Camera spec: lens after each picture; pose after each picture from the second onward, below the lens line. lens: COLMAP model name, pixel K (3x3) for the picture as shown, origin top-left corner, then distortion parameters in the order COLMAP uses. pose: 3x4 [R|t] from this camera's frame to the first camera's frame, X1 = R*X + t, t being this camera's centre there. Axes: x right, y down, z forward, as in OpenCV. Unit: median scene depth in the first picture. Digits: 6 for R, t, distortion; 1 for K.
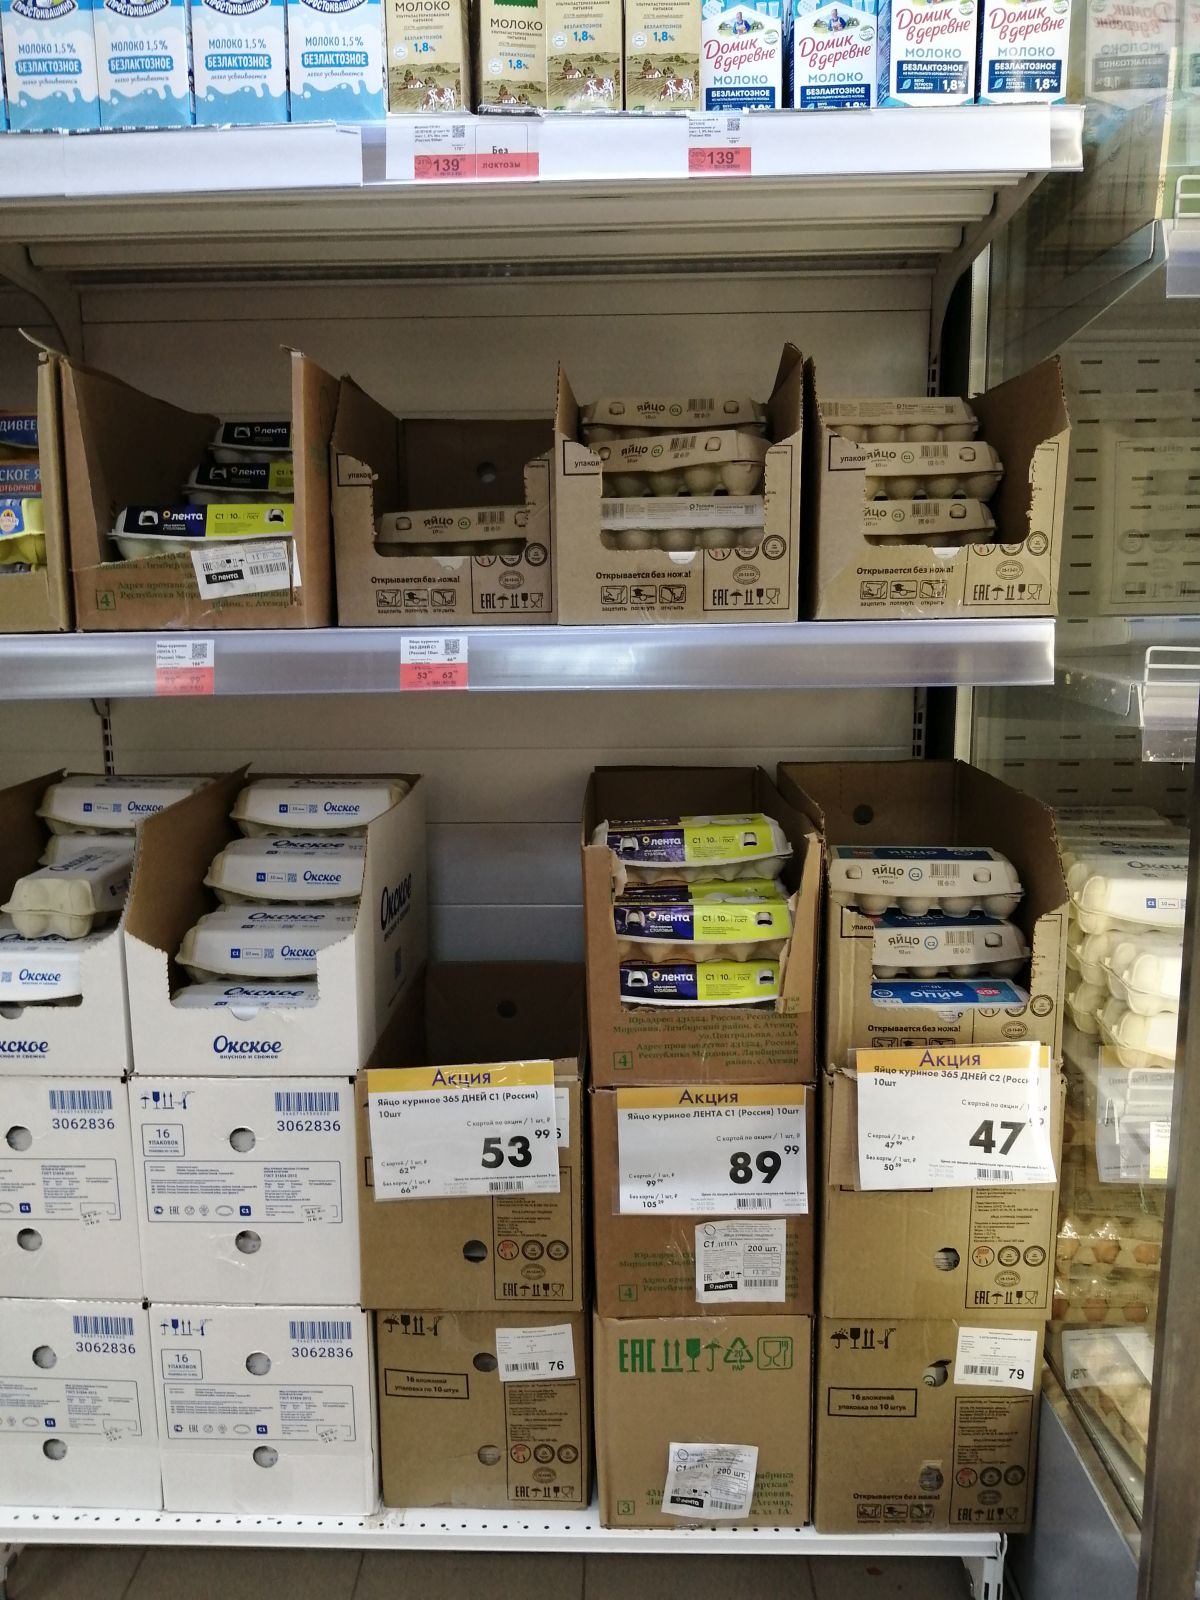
lens RADIAL K [[1226.8, 0, 604.3], [0, 1226.8, 802.3], [0, 0, 1]] dist [0.042868, -0.069140]
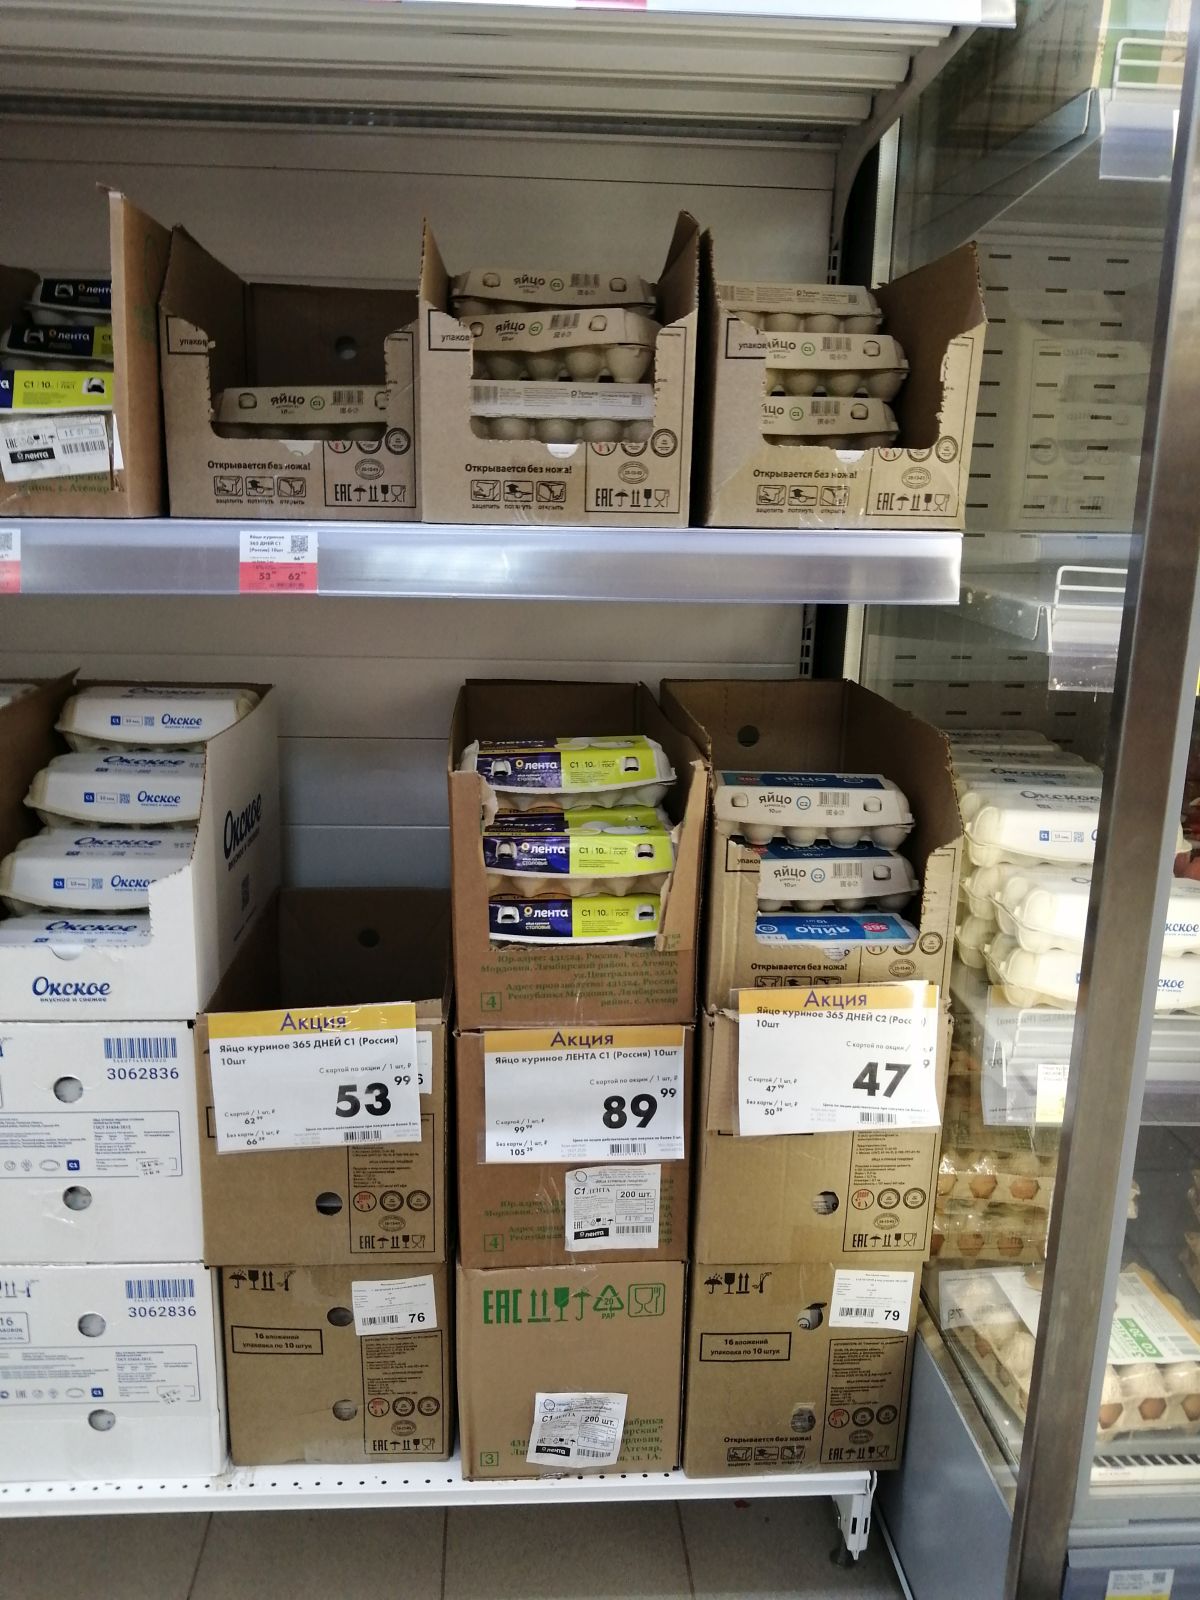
lens RADIAL K [[1226.8, 0, 592.0], [0, 1226.8, 797.2], [0, 0, 1]] dist [0.042868, -0.069140]
pose [[0.995729, 0.008961, 0.091890, 0.004408], [-0.015670, 0.997241, 0.072560, -0.011959], [-0.090986, -0.073691, 0.993122, 0.081139]]
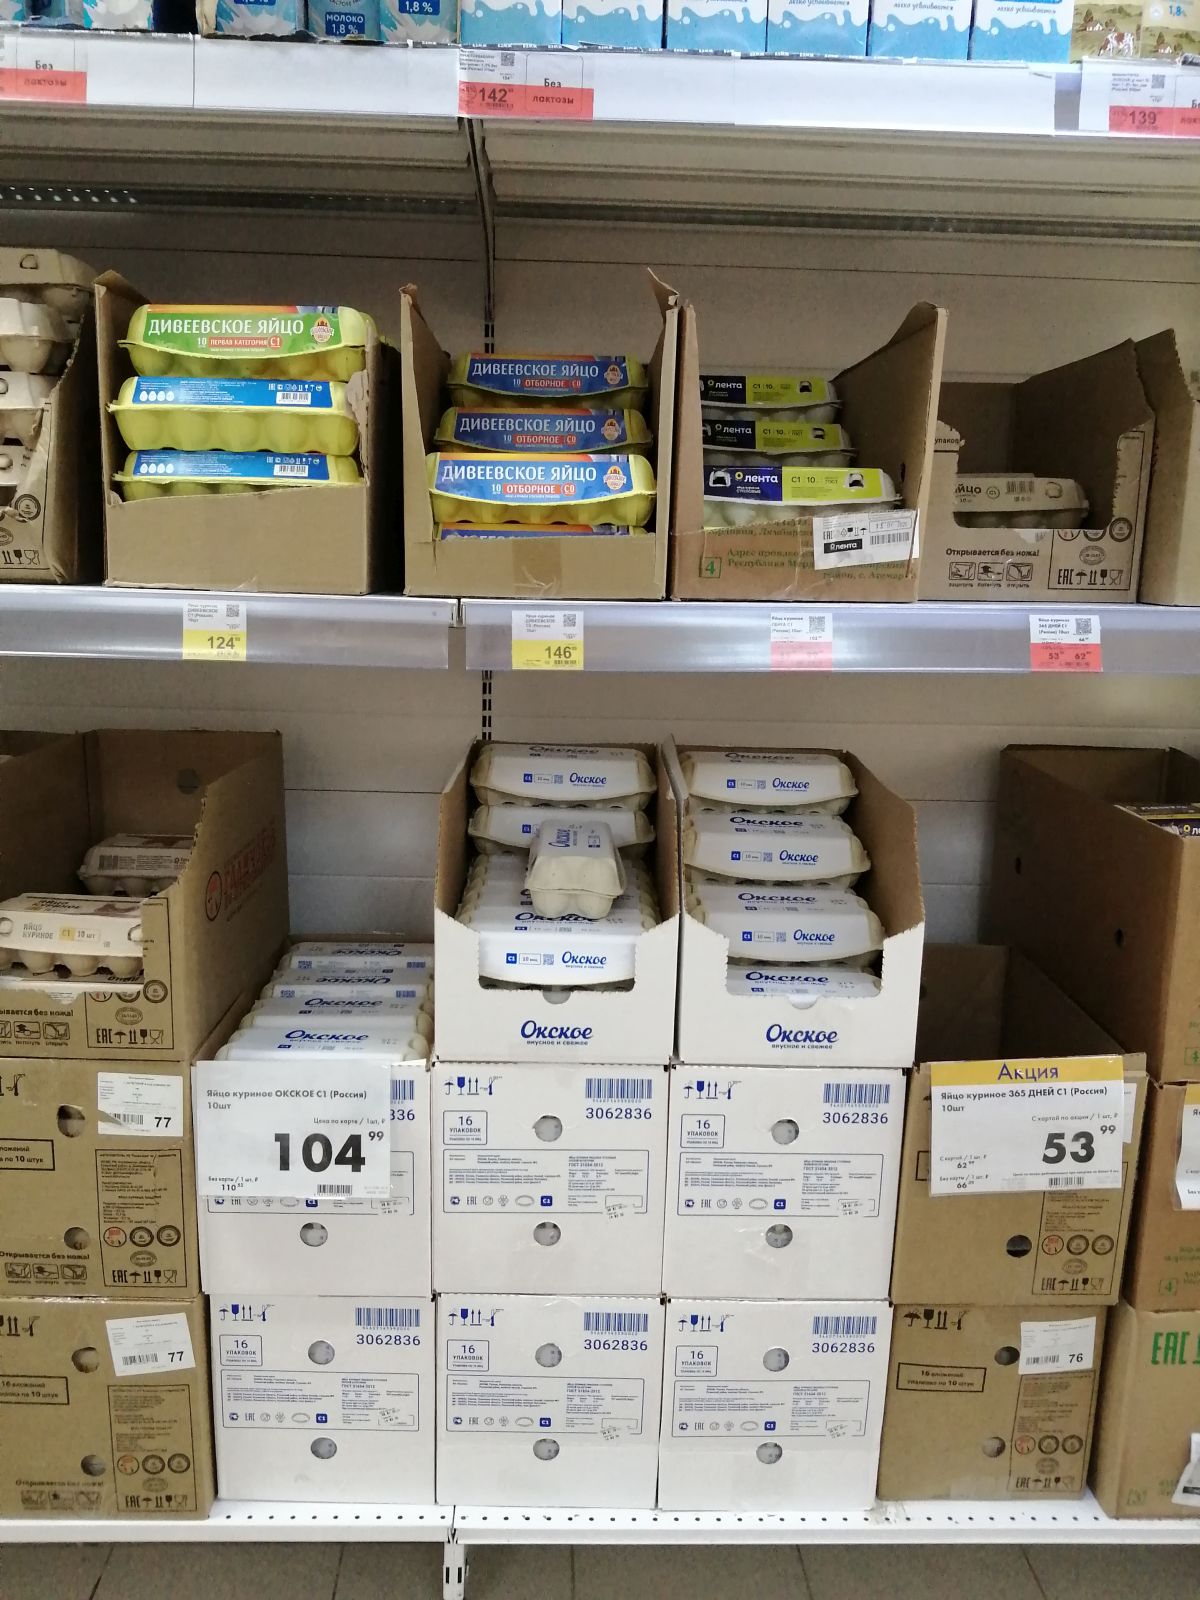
lens RADIAL K [[1226.8, 0, 612.3], [0, 1226.8, 800.8], [0, 0, 1]] dist [0.042868, -0.069140]
pose [[0.997440, 0.020811, 0.068420, -0.499102], [-0.023122, 0.999182, 0.033165, -0.013393], [-0.067673, -0.034662, 0.997105, 0.058815]]
